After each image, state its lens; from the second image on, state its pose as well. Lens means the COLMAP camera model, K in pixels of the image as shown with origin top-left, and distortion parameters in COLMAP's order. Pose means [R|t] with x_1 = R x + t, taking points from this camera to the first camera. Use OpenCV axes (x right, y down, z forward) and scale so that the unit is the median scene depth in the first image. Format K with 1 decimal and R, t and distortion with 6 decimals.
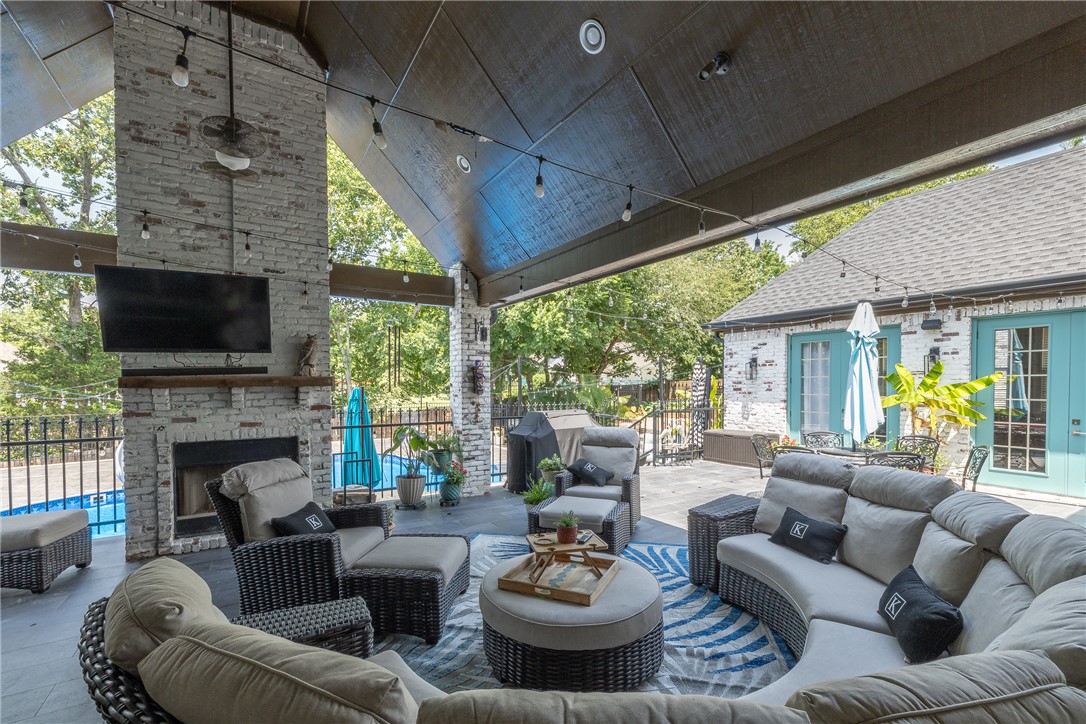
lens RADIAL K [[456.8, 0, 516.5], [0, 456.8, 394.9], [0, 0, 1]] dist [-0.002438, -0.000483]
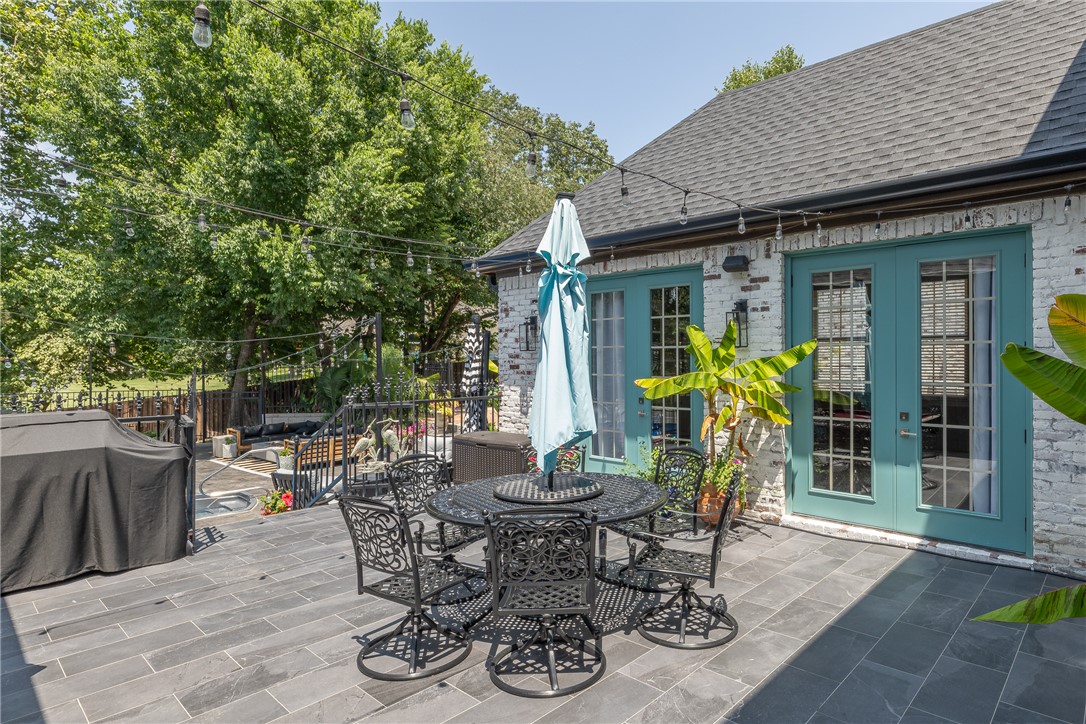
lens RADIAL K [[609.7, 0, 545.3], [0, 609.7, 362.1], [0, 0, 1]] dist [-0.025694, 0.000694]
pose [[0.964772, 0.000976, 0.263084, 0.432951], [0.004720, 0.999768, -0.021017, -0.001140], [-0.263044, 0.021519, 0.964544, 0.258483]]
